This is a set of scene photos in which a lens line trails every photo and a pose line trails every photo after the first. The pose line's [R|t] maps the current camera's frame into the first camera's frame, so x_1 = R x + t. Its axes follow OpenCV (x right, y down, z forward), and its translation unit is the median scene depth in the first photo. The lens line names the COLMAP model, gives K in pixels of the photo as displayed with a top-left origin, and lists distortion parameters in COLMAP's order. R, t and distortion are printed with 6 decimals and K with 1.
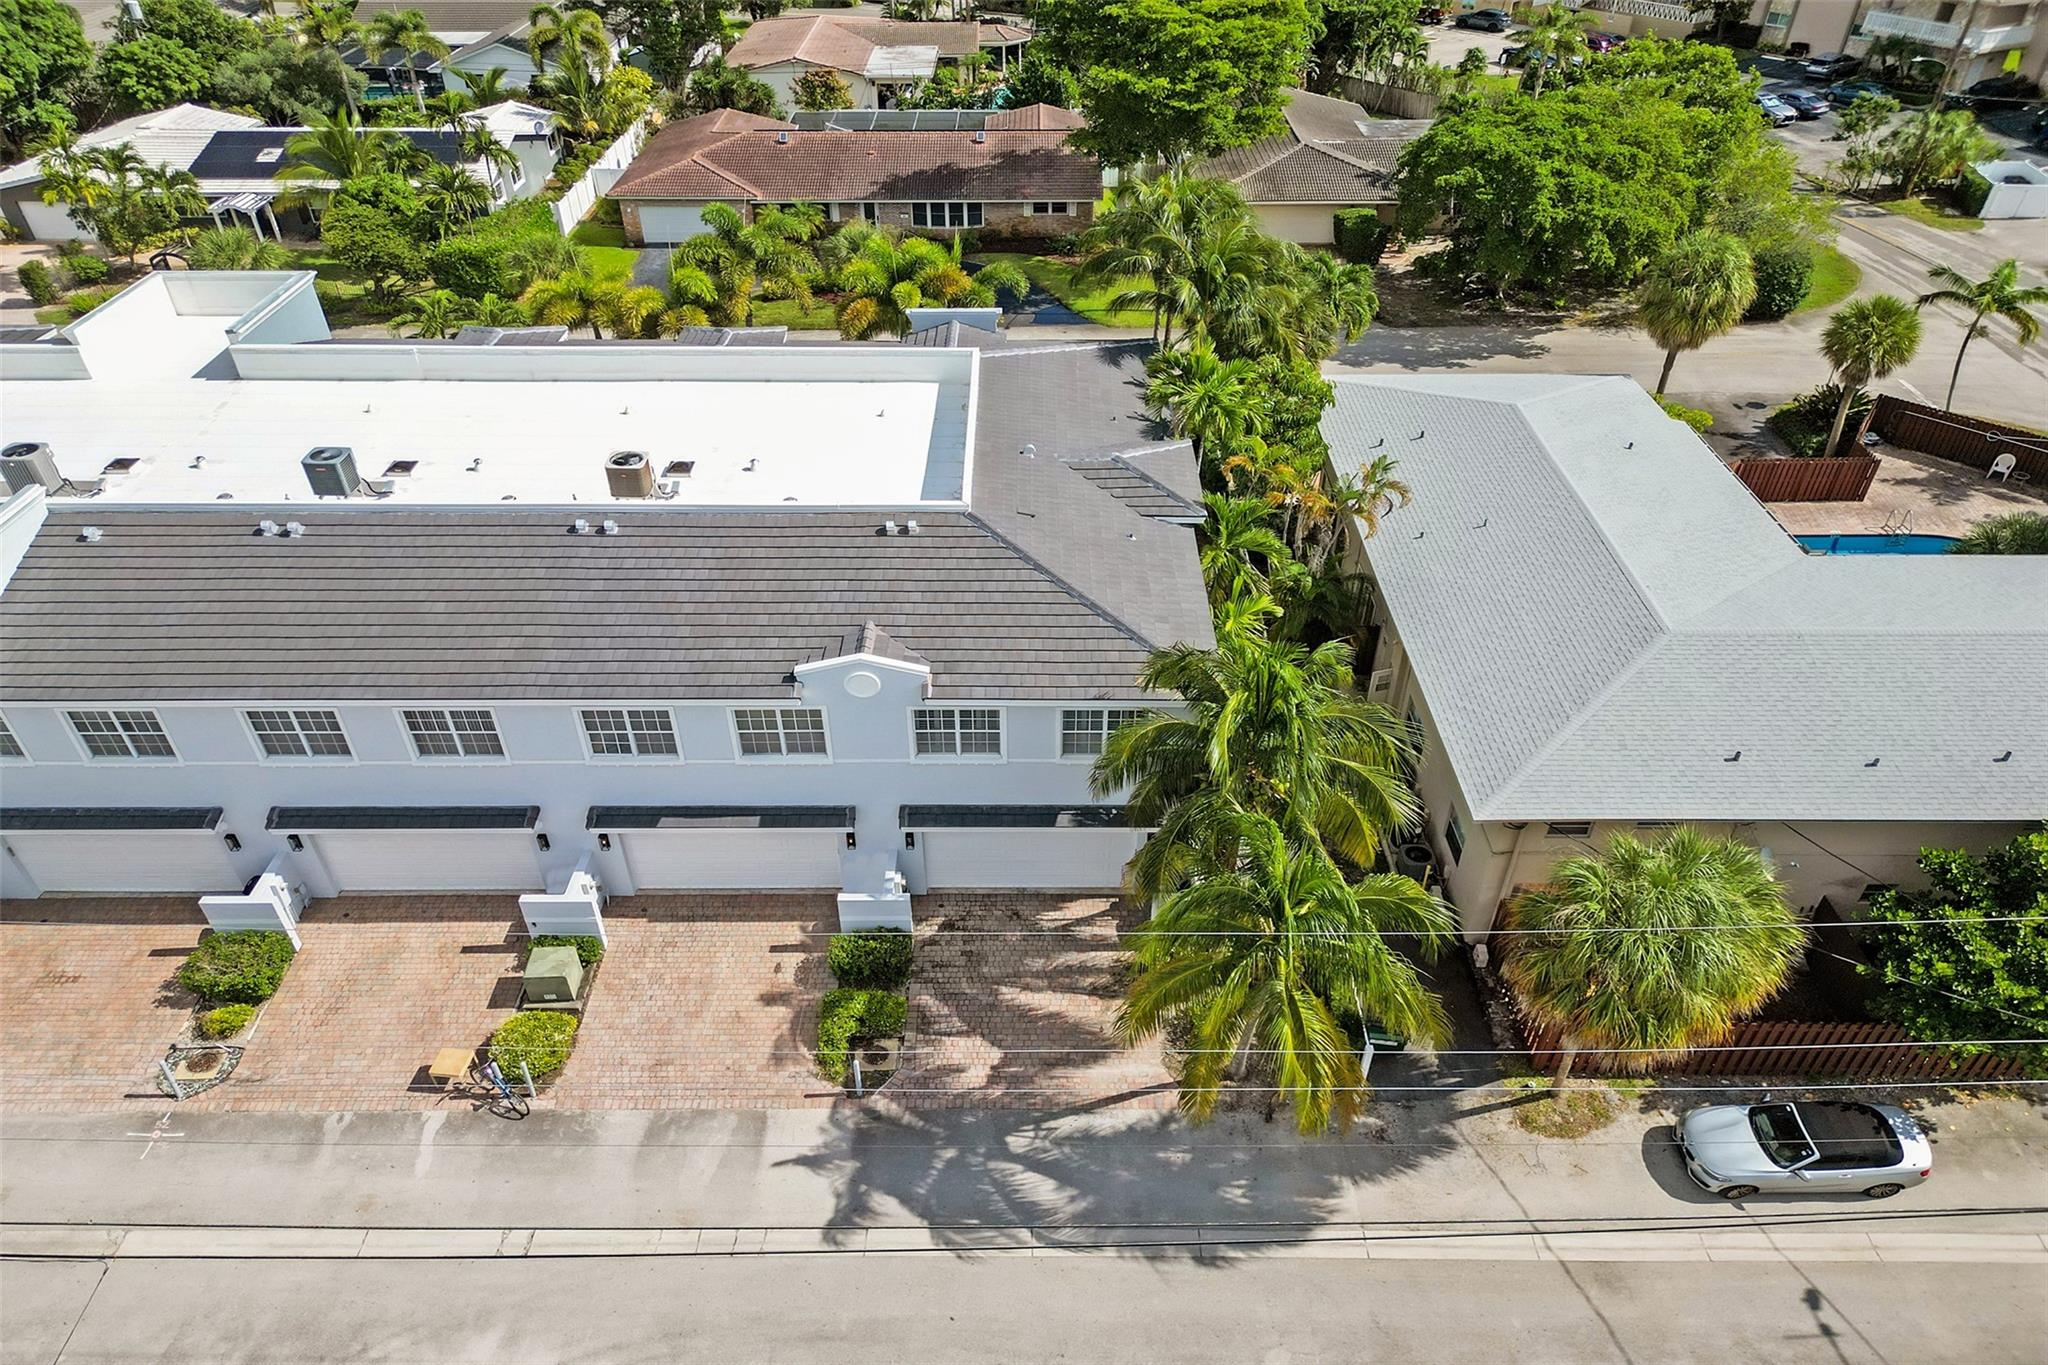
lens RADIAL K [[1494.8, 0, 1028.1], [0, 1494.8, 725.1], [0, 0, 1]] dist [0.082326, -0.083469]
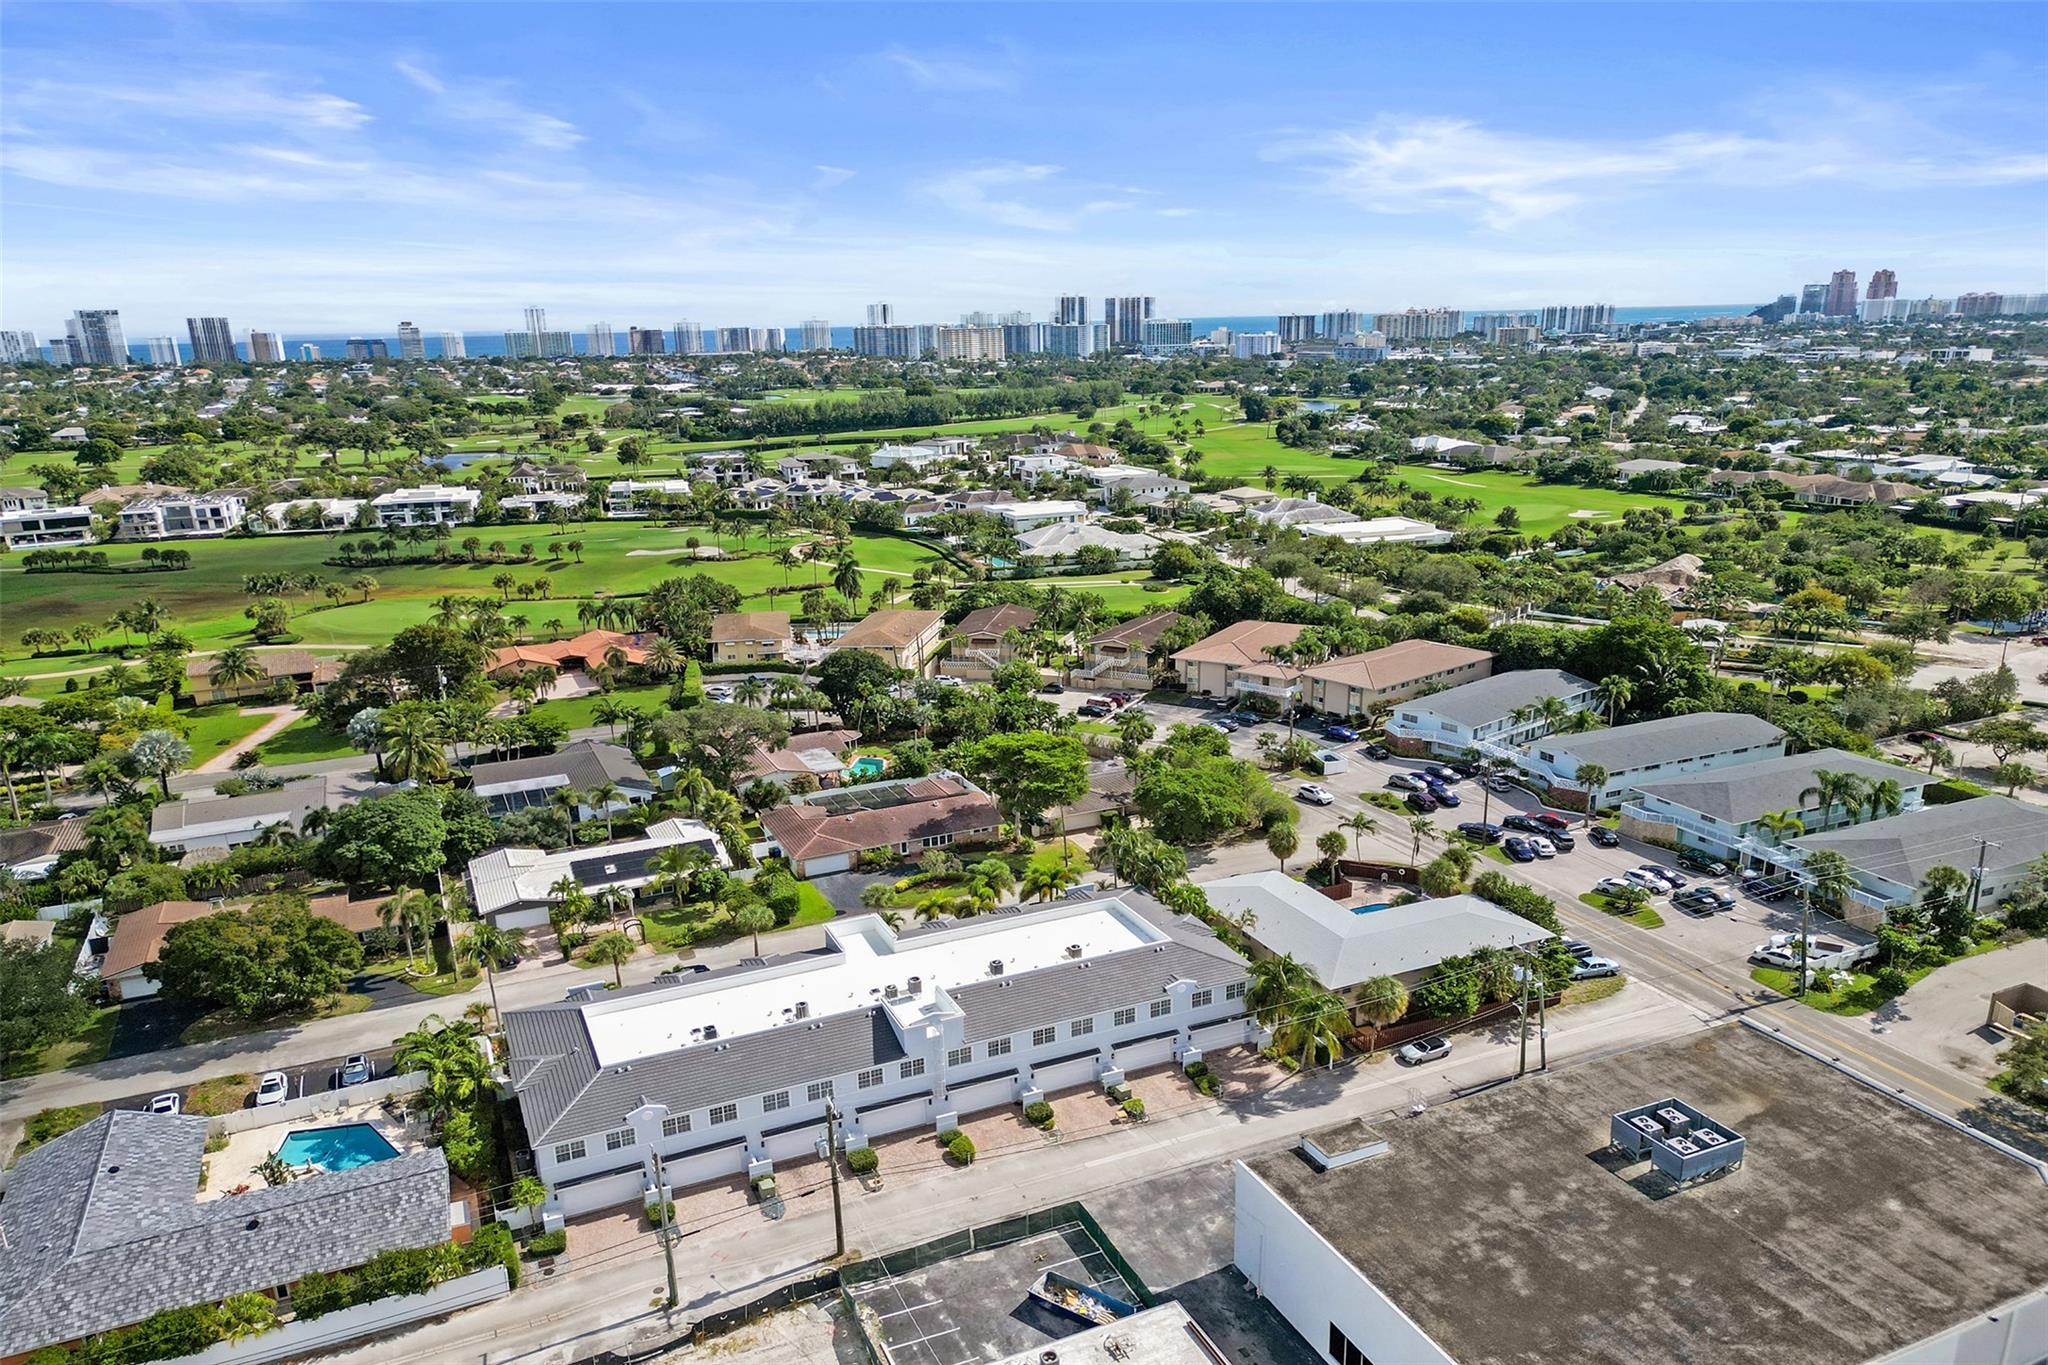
lens RADIAL K [[1445.5, 0, 1030.0], [0, 1445.5, 715.6], [0, 0, 1]] dist [0.097739, -0.114414]
pose [[0.906074, -0.124463, 0.404400, -1.159892], [0.247802, 0.930792, -0.268738, 0.135116], [-0.342964, 0.343708, 0.874208, -1.433361]]
